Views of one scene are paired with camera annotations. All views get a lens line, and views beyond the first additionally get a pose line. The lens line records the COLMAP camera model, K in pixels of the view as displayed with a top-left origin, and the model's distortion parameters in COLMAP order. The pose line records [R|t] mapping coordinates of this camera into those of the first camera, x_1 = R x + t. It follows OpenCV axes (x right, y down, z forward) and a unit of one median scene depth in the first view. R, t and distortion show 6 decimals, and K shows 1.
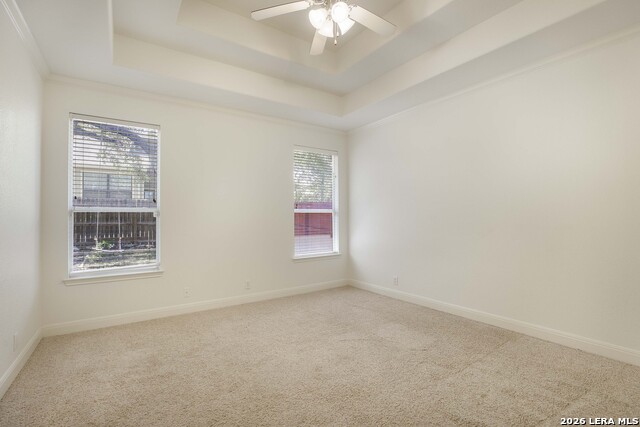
lens RADIAL K [[293.4, 0, 320.0], [0, 293.4, 213.5], [0, 0, 1]] dist [-0.044869, 0.013732]
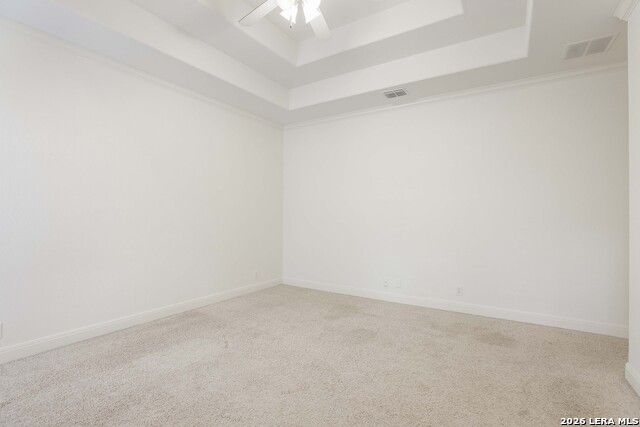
lens RADIAL K [[293.4, 0, 320.0], [0, 293.4, 213.5], [0, 0, 1]] dist [-0.044869, 0.013732]
pose [[-0.394018, 0.012070, 0.919024, -0.519704], [-0.021762, 0.999511, -0.022457, 0.023413], [-0.918845, -0.028848, -0.393562, 0.806976]]
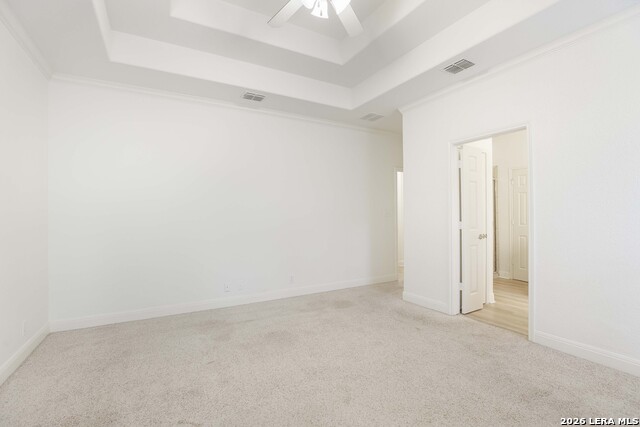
lens RADIAL K [[293.4, 0, 320.0], [0, 293.4, 213.5], [0, 0, 1]] dist [-0.044869, 0.013732]
pose [[-0.996393, 0.013764, 0.083730, 0.001267], [0.011559, 0.999575, -0.026764, 0.018414], [-0.084063, -0.025699, -0.996129, 1.181857]]
